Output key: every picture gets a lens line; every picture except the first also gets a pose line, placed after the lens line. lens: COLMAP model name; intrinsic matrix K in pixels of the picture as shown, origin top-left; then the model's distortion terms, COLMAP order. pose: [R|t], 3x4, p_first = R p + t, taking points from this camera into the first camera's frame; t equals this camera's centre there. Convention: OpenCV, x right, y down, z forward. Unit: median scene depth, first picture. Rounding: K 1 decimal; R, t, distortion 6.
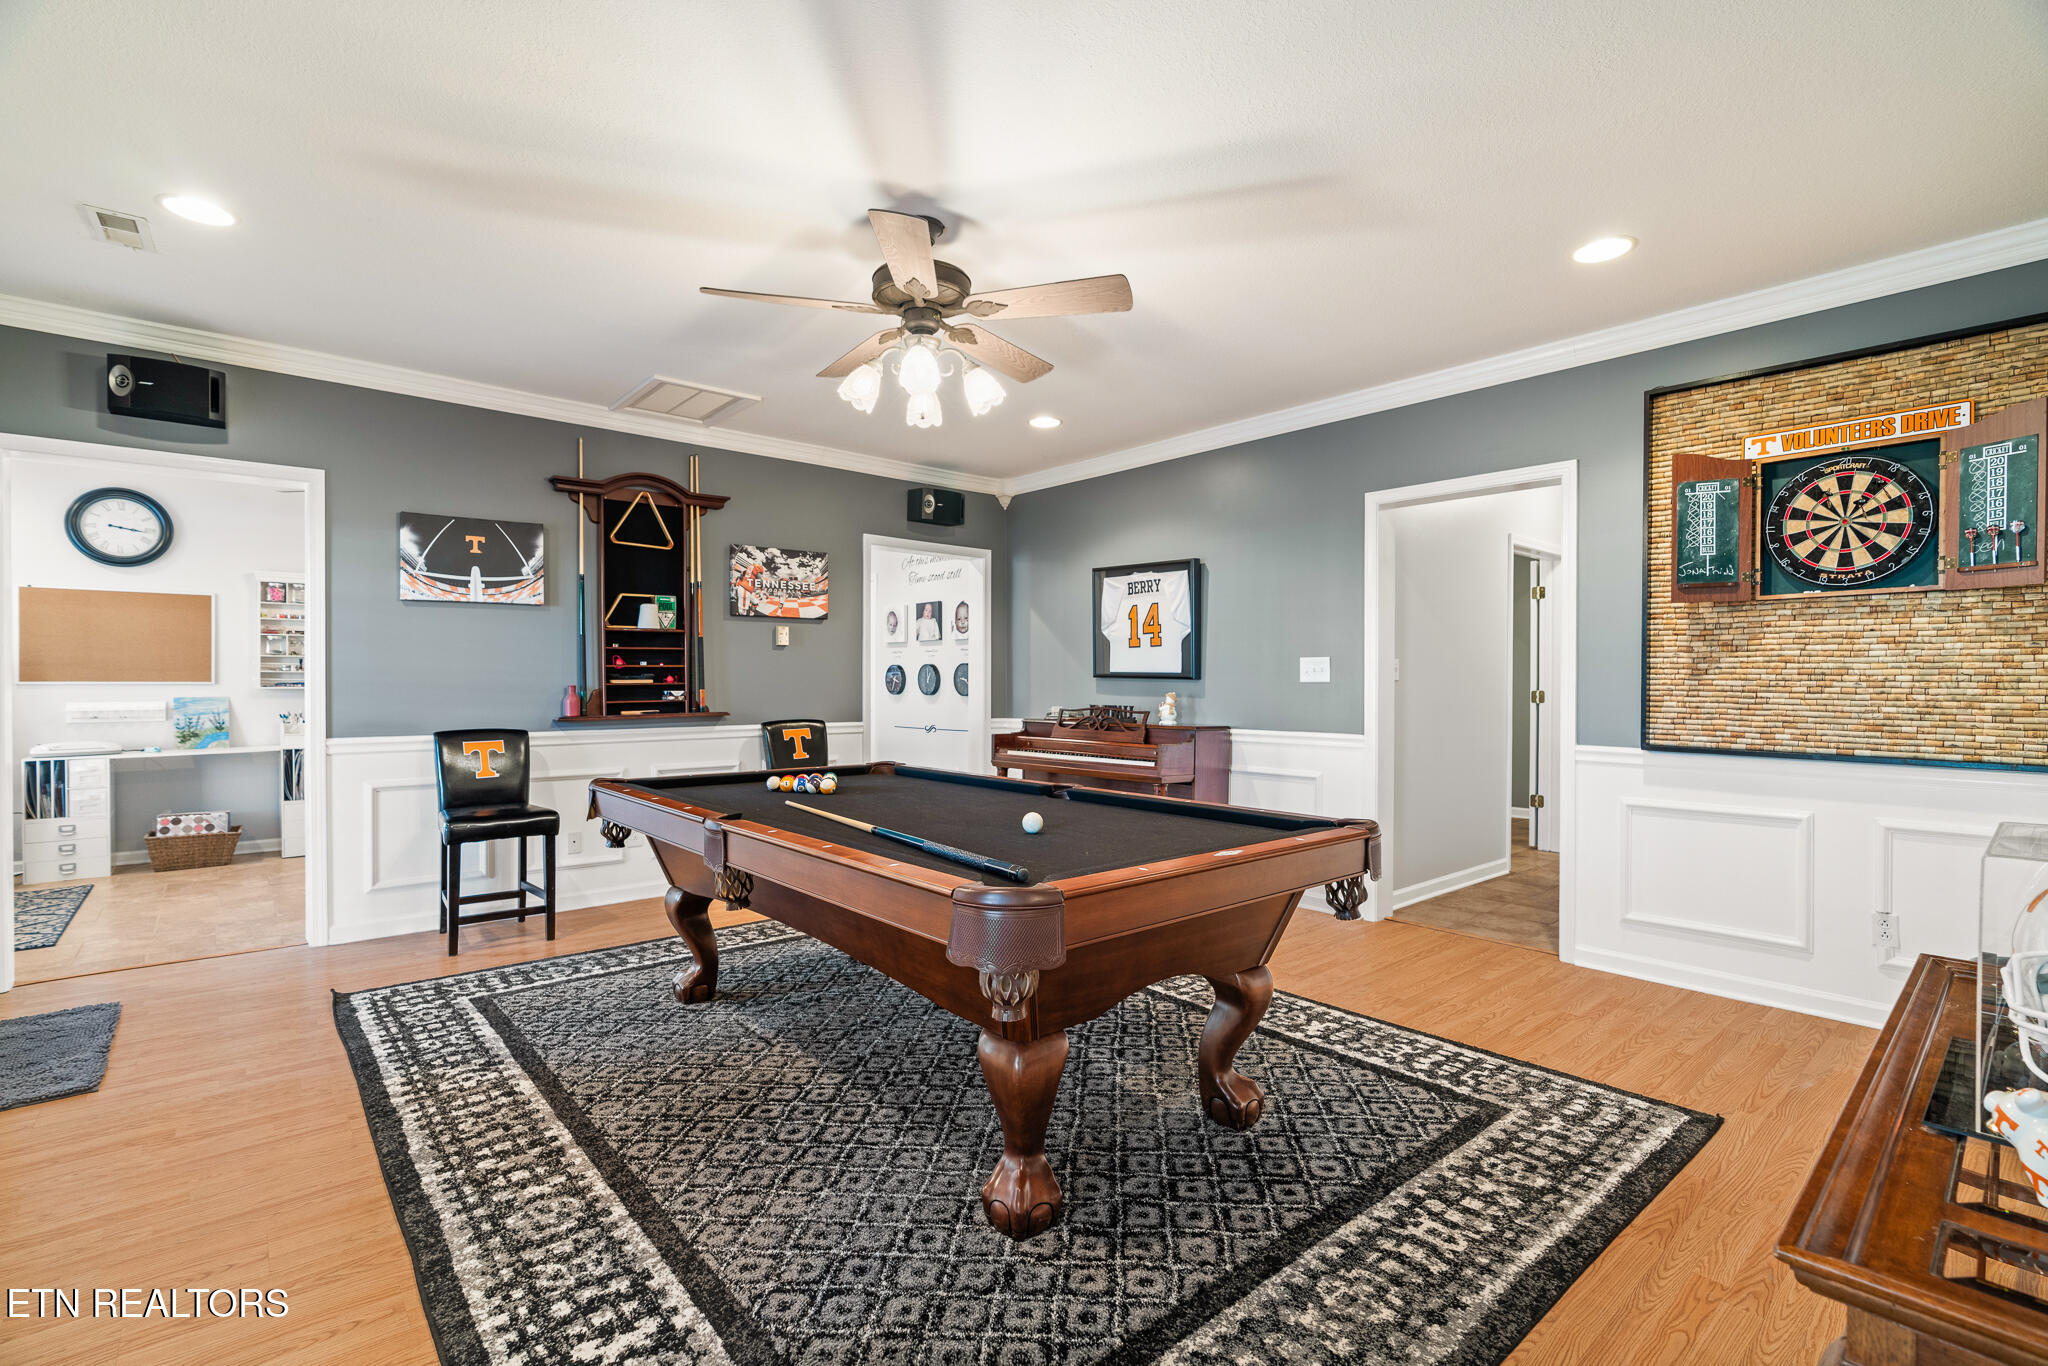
lens RADIAL K [[927.2, 0, 1013.4], [0, 927.2, 686.7], [0, 0, 1]] dist [-0.013686, -0.000015]
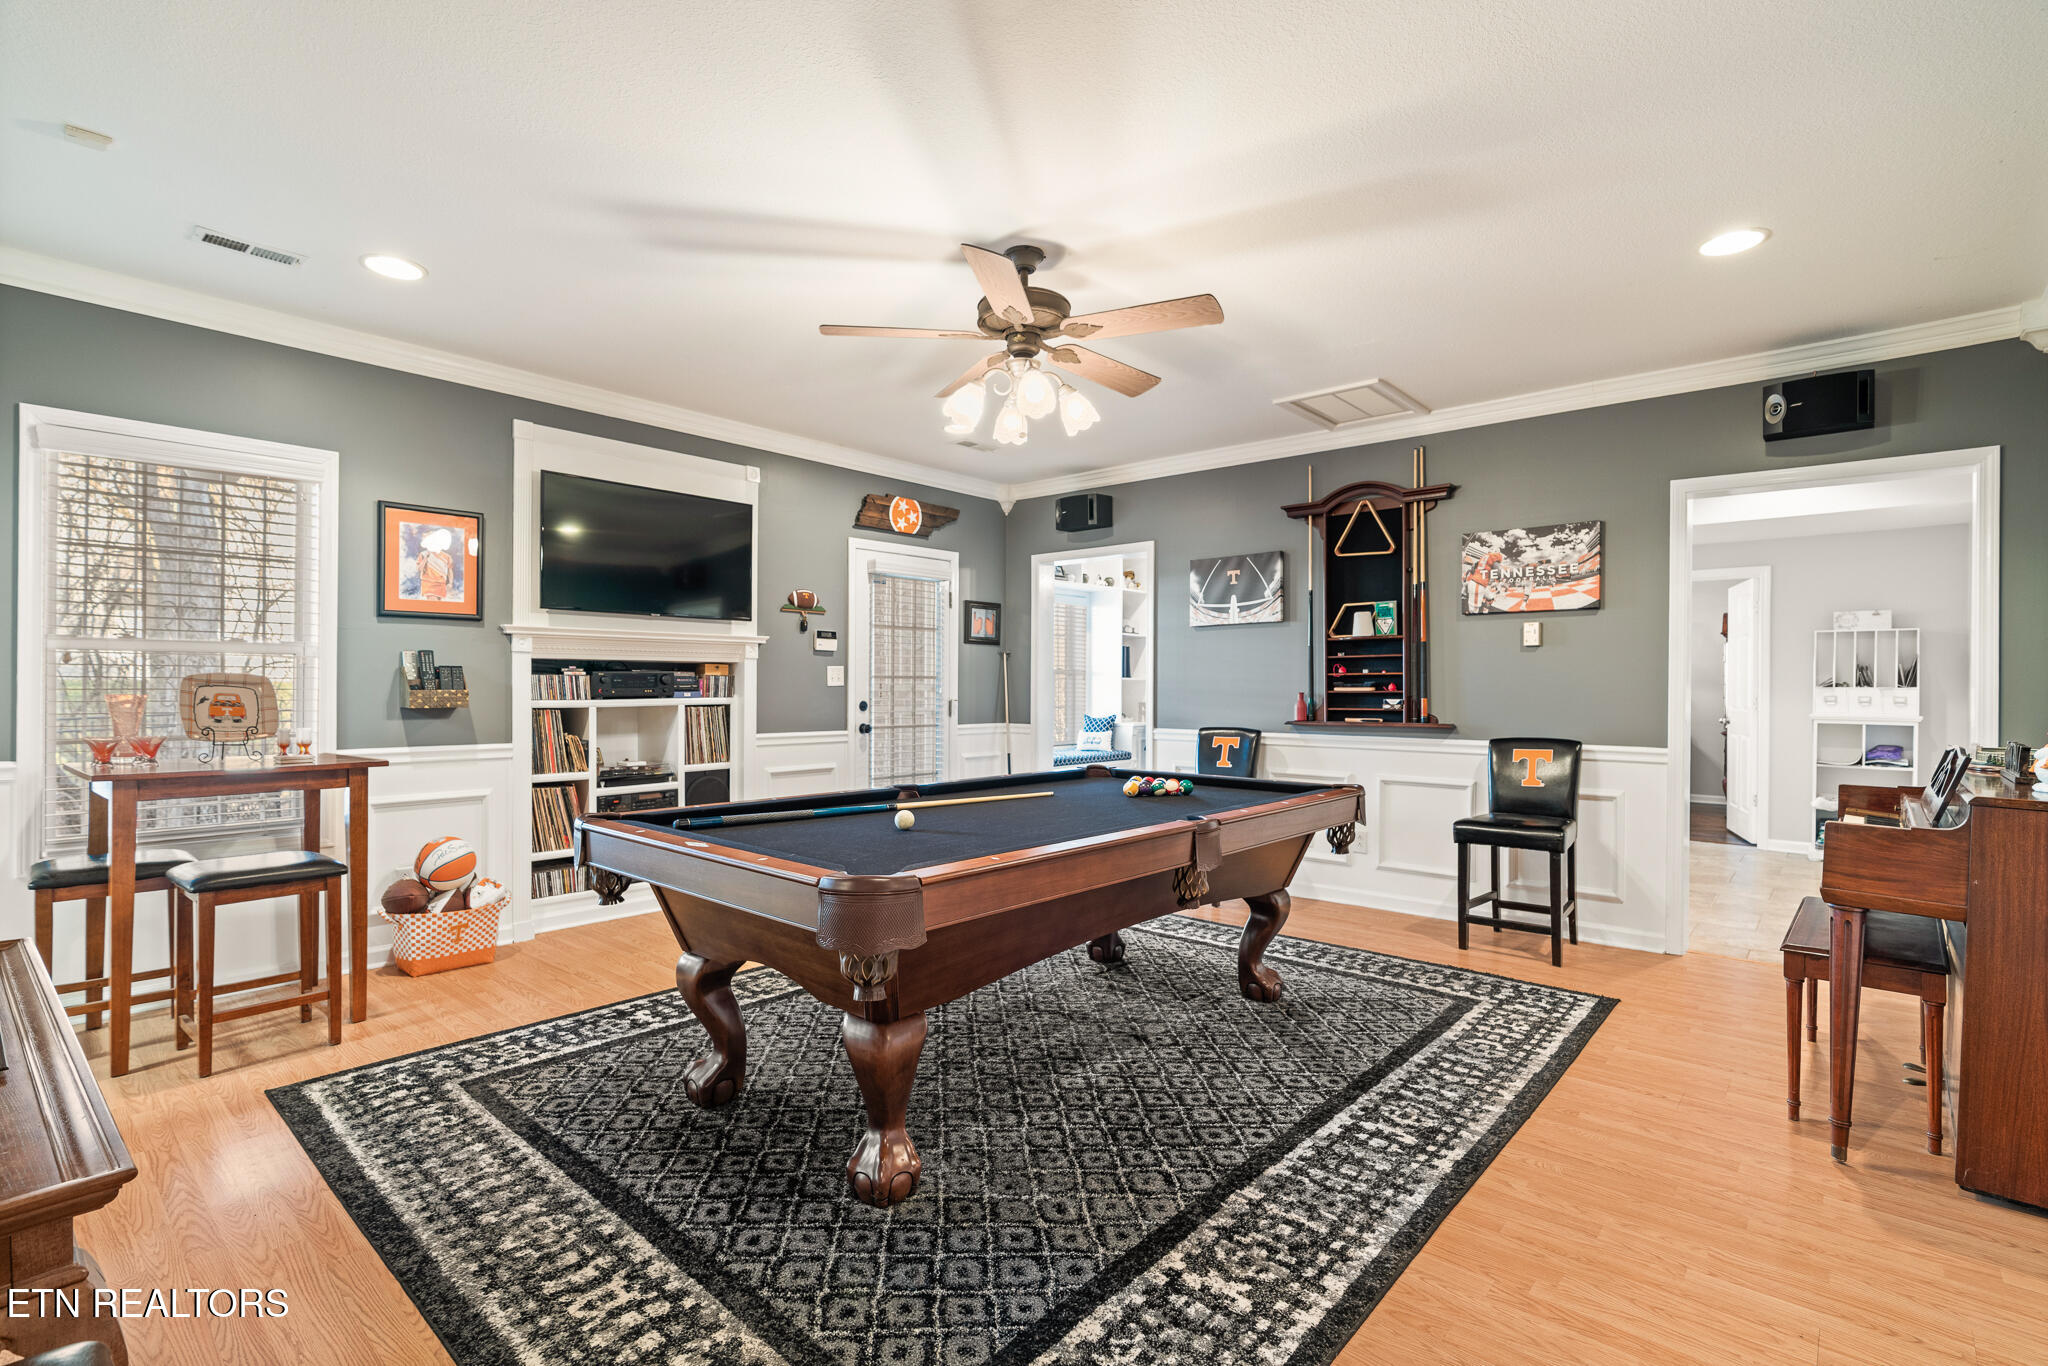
lens RADIAL K [[927.2, 0, 1012.9], [0, 927.2, 680.2], [0, 0, 1]] dist [-0.013686, -0.000015]
pose [[0.149615, -0.007549, -0.988715, 0.572479], [-0.012781, 0.999873, -0.009569, -0.001163], [0.988662, 0.014068, 0.149500, 0.508628]]
